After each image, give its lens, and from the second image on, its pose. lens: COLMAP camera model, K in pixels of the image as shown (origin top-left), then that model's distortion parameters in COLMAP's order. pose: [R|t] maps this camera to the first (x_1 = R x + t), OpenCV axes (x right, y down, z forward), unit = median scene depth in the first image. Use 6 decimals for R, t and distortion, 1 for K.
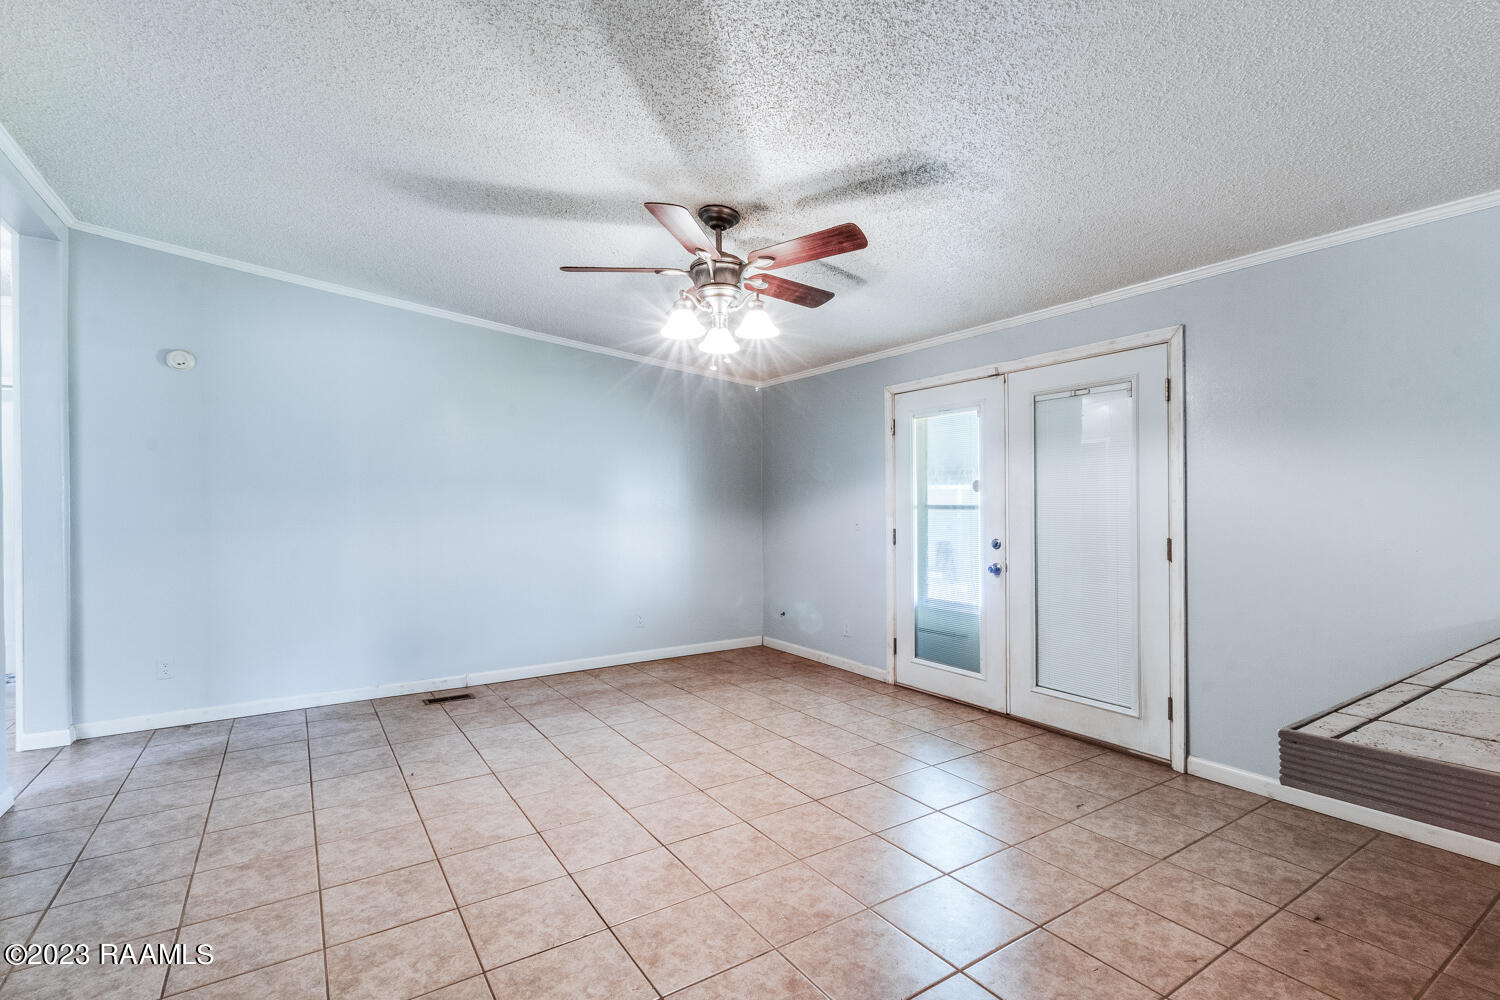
lens RADIAL K [[698.5, 0, 751.2], [0, 698.5, 502.9], [0, 0, 1]] dist [0.000572, -0.002024]
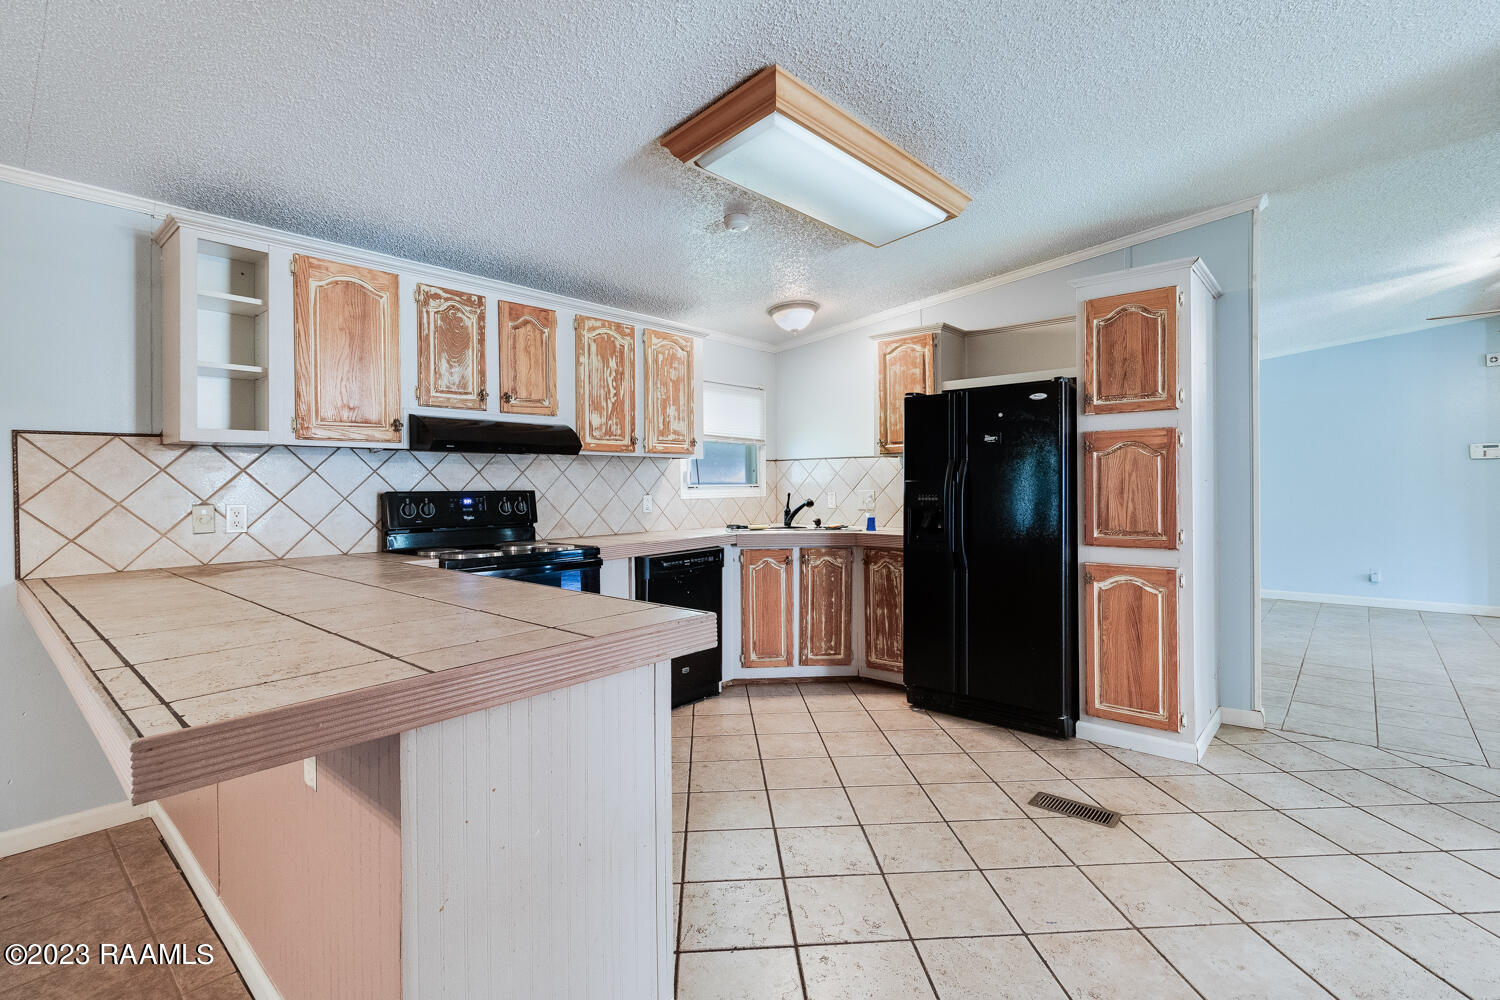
lens RADIAL K [[698.5, 0, 753.7], [0, 698.5, 481.2], [0, 0, 1]] dist [0.000572, -0.002024]
pose [[-0.275395, 0.006243, 0.961311, -0.078185], [-0.000828, 0.999977, -0.006731, -0.000153], [-0.961331, -0.002650, -0.275384, 0.124868]]
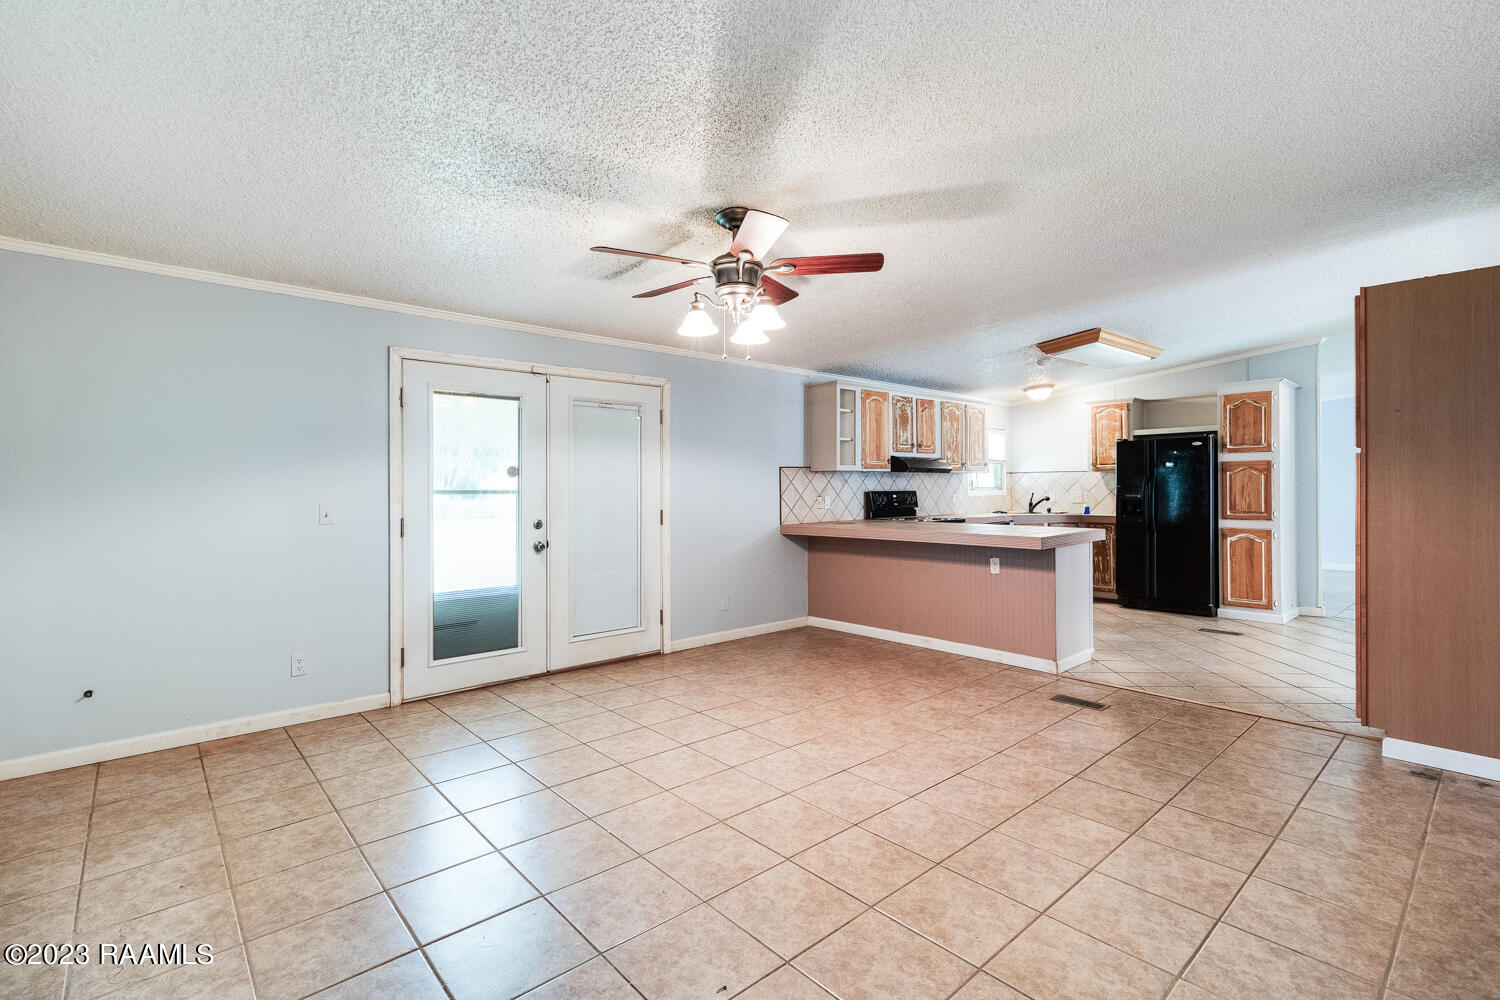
lens RADIAL K [[698.5, 0, 747.3], [0, 698.5, 484.5], [0, 0, 1]] dist [0.000572, -0.002024]
pose [[-0.153989, 0.005726, 0.988056, -0.855695], [-0.001617, 0.999980, -0.006047, 0.001194], [-0.988071, -0.002529, -0.153977, 0.891443]]
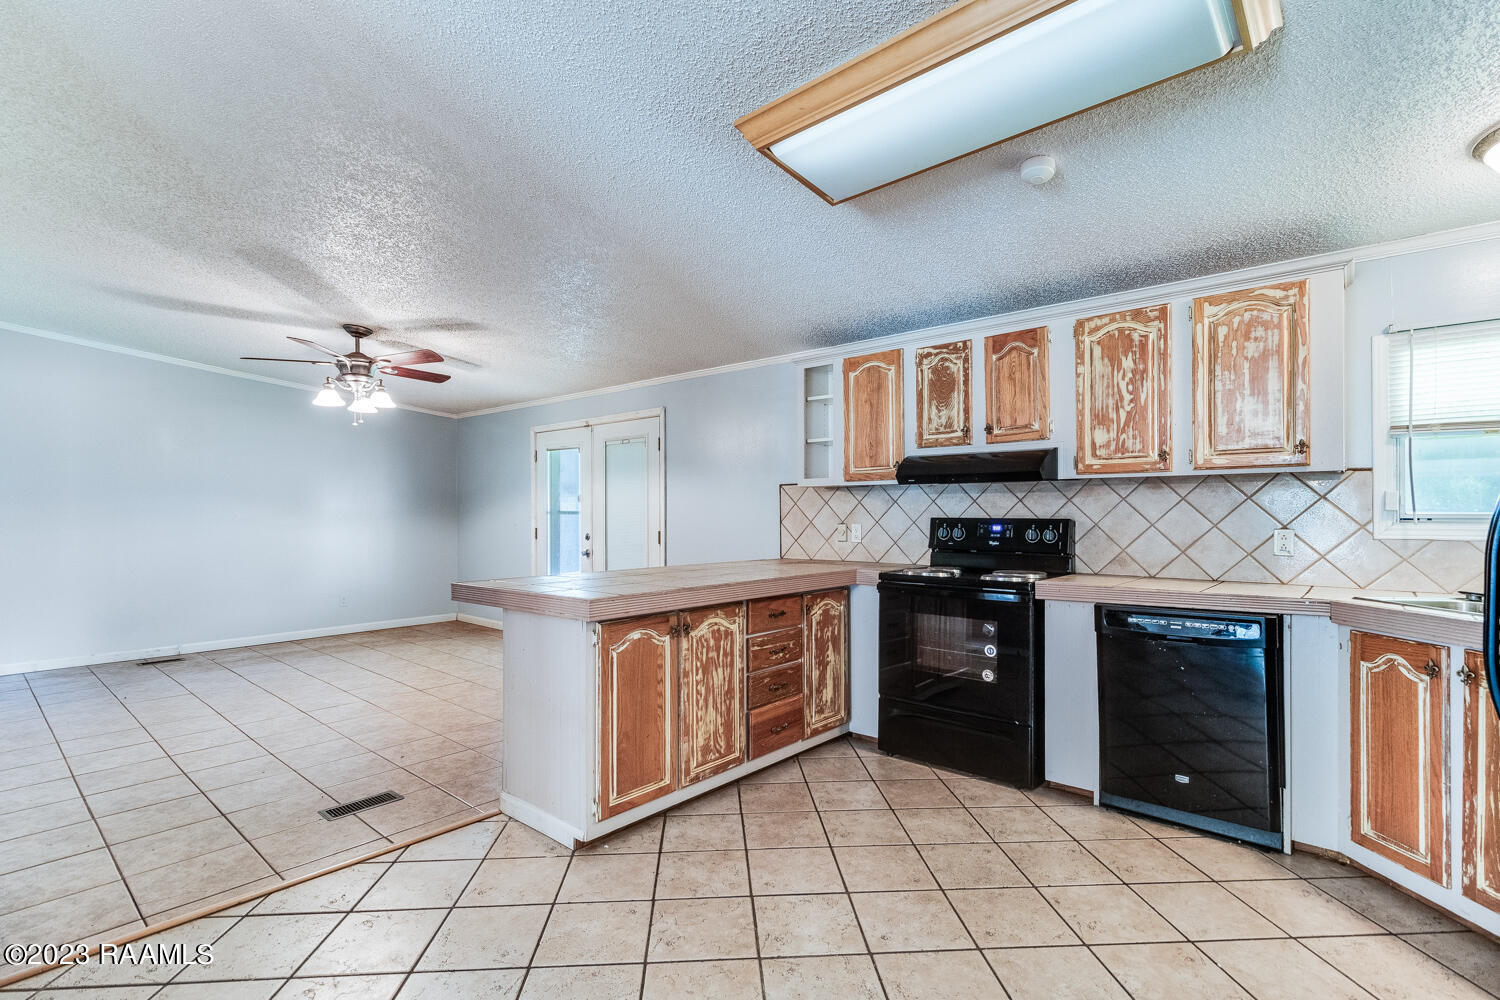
lens RADIAL K [[698.5, 0, 753.9], [0, 698.5, 507.4], [0, 0, 1]] dist [0.000572, -0.002024]
pose [[0.962145, 0.005443, 0.272483, 0.301072], [-0.005202, 0.999985, -0.001607, -0.005147], [-0.272488, 0.000129, 0.962159, -0.604101]]
